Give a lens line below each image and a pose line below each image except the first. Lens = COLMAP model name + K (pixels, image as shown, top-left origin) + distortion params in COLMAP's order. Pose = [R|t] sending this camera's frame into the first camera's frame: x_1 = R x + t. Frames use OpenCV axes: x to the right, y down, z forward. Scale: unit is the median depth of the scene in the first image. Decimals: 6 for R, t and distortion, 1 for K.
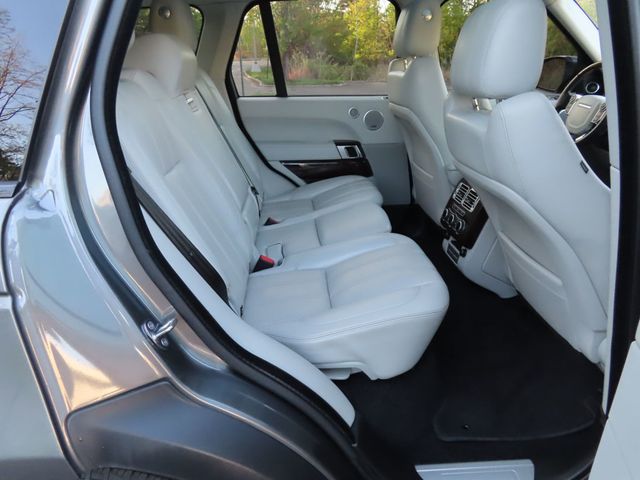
lens RADIAL K [[452.5, 0, 319.7], [0, 452.5, 240.6], [0, 0, 1]] dist [-0.018288, 0.014598]
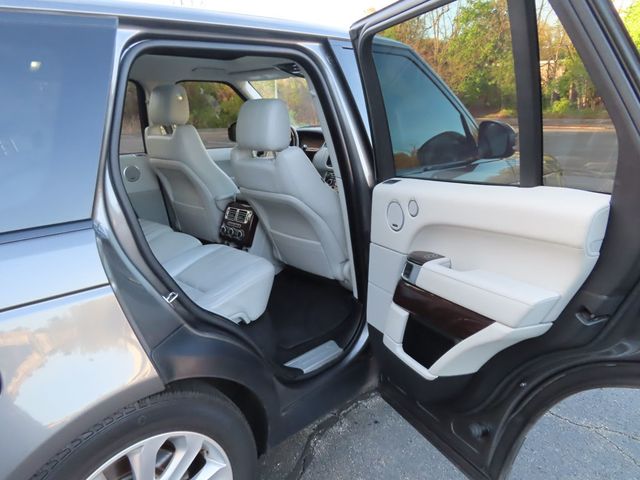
lens RADIAL K [[452.5, 0, 324.6], [0, 452.5, 236.7], [0, 0, 1]] dist [-0.018288, 0.014598]
pose [[0.737329, -0.184698, 0.649794, -0.631048], [0.255729, 0.966625, -0.015425, 0.096395], [-0.625259, 0.177544, 0.759954, -0.427541]]
